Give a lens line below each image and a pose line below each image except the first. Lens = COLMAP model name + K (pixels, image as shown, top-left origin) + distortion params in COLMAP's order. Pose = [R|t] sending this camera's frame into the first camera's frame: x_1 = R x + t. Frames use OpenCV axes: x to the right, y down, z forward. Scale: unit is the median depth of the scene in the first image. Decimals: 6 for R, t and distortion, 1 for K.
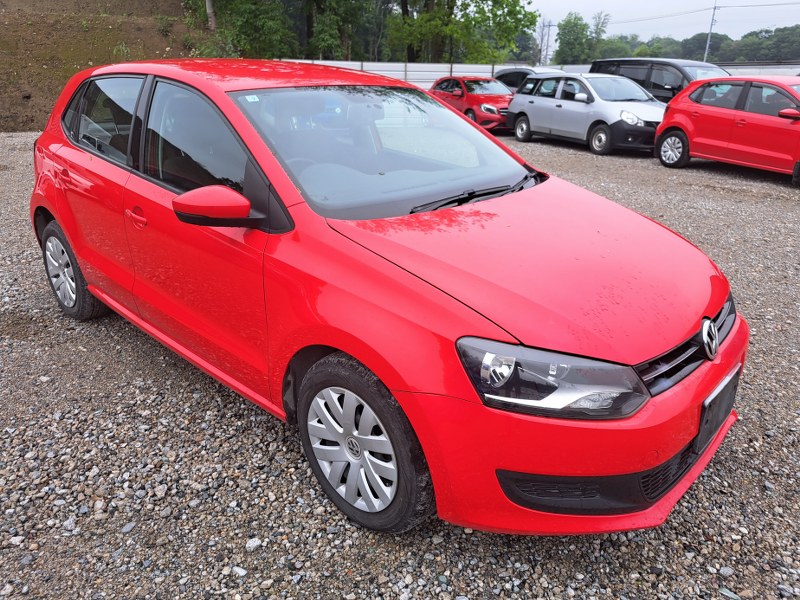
lens RADIAL K [[566.0, 0, 400.0], [0, 566.0, 300.0], [0, 0, 1]] dist [0.059143, -0.048947]
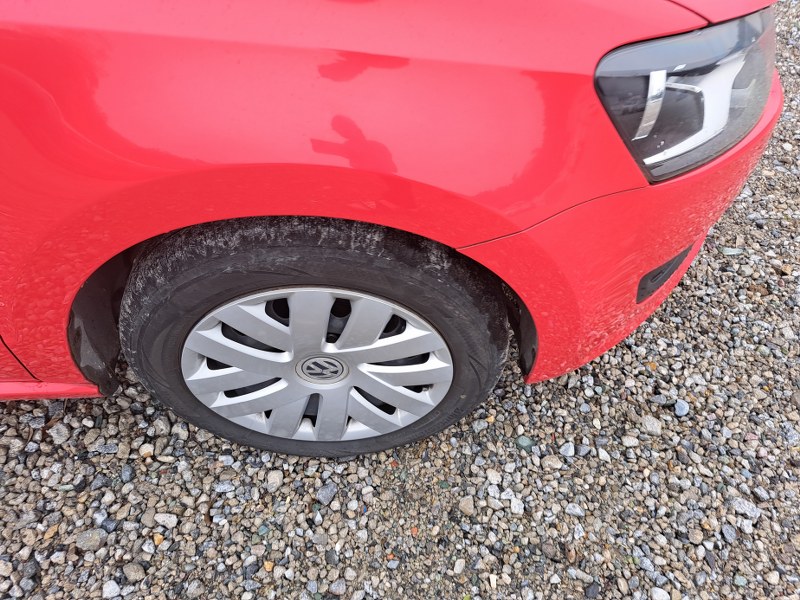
lens RADIAL K [[566.0, 0, 400.0], [0, 566.0, 300.0], [0, 0, 1]] dist [0.059143, -0.048947]
pose [[0.710513, -0.532861, 0.459597, -0.227961], [0.245539, 0.799817, 0.547725, -0.047328], [-0.659456, -0.276317, 0.699119, 0.612588]]
